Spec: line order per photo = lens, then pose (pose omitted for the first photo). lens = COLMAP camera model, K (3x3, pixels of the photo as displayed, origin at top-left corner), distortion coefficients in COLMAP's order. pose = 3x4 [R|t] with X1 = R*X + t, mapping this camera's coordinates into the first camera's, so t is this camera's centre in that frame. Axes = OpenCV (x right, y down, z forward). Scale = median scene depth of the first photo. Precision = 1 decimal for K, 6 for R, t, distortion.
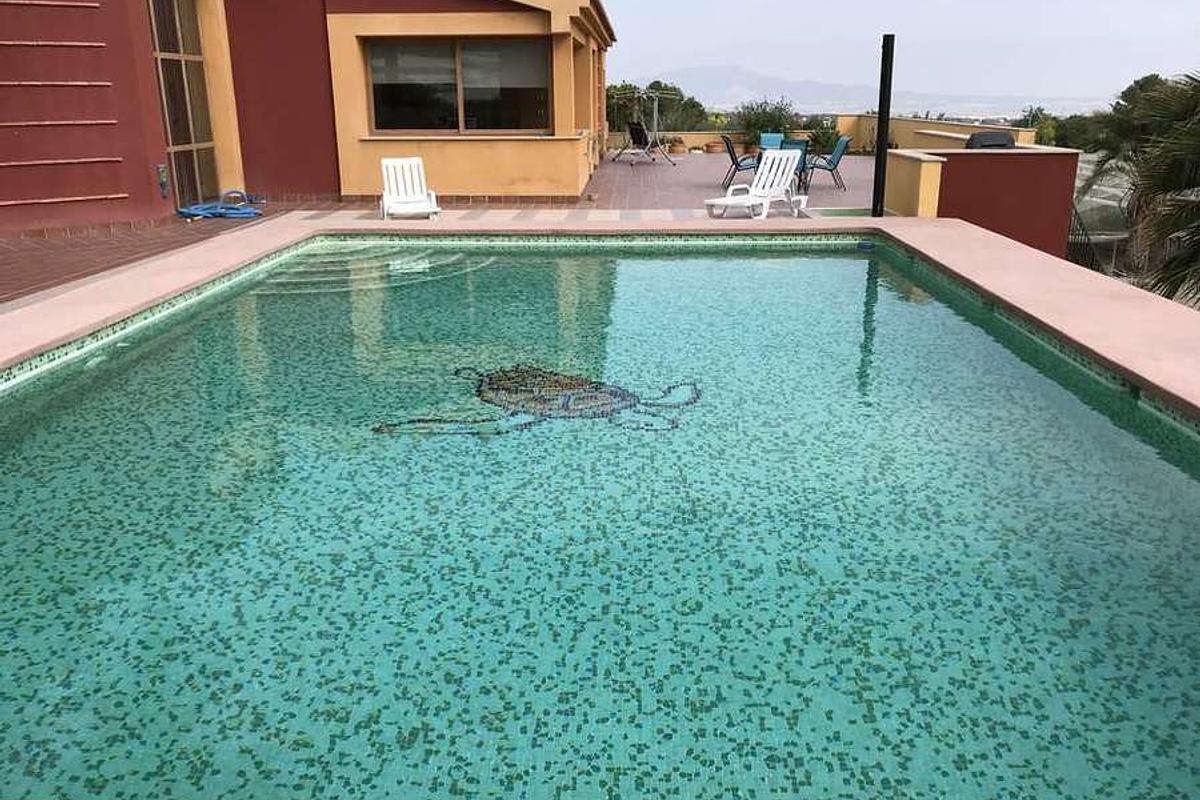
lens RADIAL K [[984.2, 0, 598.3], [0, 984.2, 418.1], [0, 0, 1]] dist [-0.009380, -0.005616]
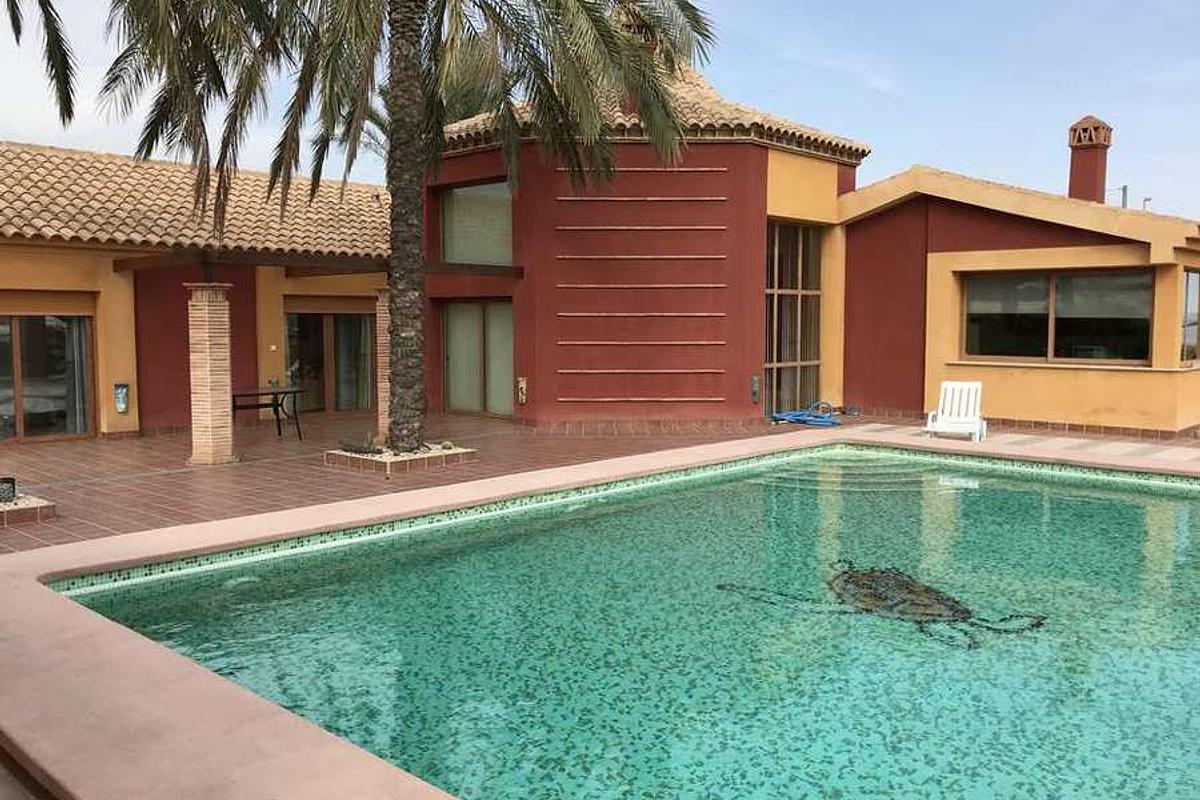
lens RADIAL K [[997.1, 0, 600.3], [0, 997.1, 393.1], [0, 0, 1]] dist [0.036892, -0.002954]
pose [[0.755896, 0.055648, -0.652323, 0.215485], [-0.210825, 0.963996, -0.162063, 0.002568], [0.619818, 0.260028, 0.740413, -0.031678]]
